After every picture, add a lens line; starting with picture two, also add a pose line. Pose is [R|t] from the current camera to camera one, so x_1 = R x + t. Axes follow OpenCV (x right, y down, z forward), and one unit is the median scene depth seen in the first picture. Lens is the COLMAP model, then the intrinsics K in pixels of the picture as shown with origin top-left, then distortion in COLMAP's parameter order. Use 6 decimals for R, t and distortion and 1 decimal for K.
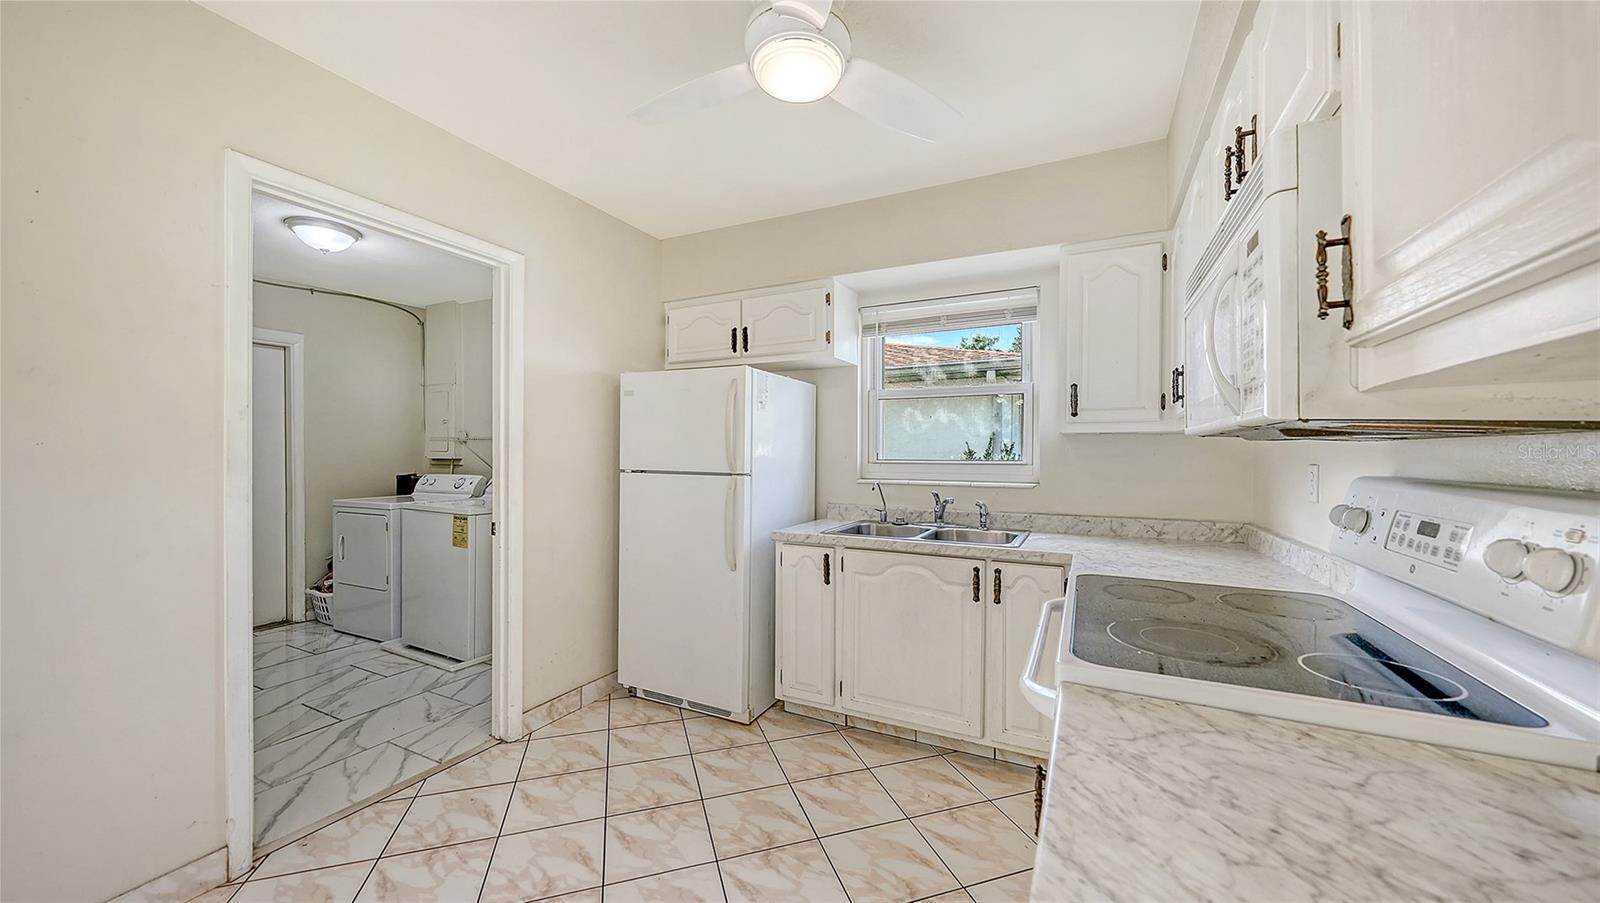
lens RADIAL K [[574.5, 0, 798.4], [0, 574.5, 456.4], [0, 0, 1]] dist [0.011425, -0.000509]
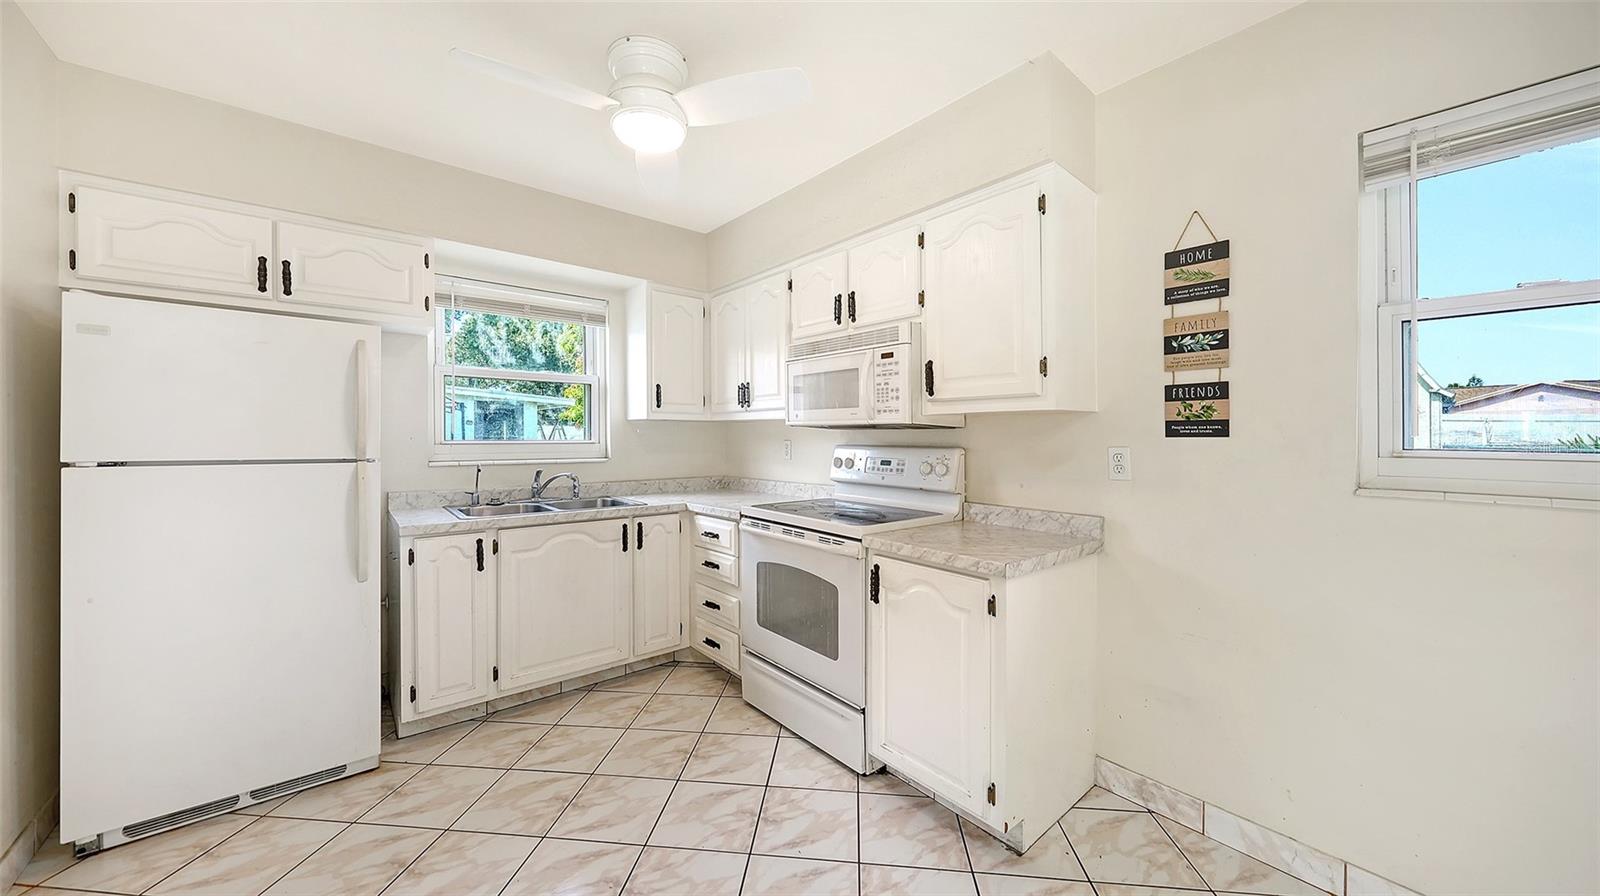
lens RADIAL K [[557.7, 0, 790.3], [0, 557.7, 440.4], [0, 0, 1]] dist [-0.002411, 0.000168]
pose [[0.400714, -0.009287, 0.916156, -0.530715], [0.003348, 0.999957, 0.008672, -0.000500], [-0.916197, -0.000408, 0.400728, 0.140530]]
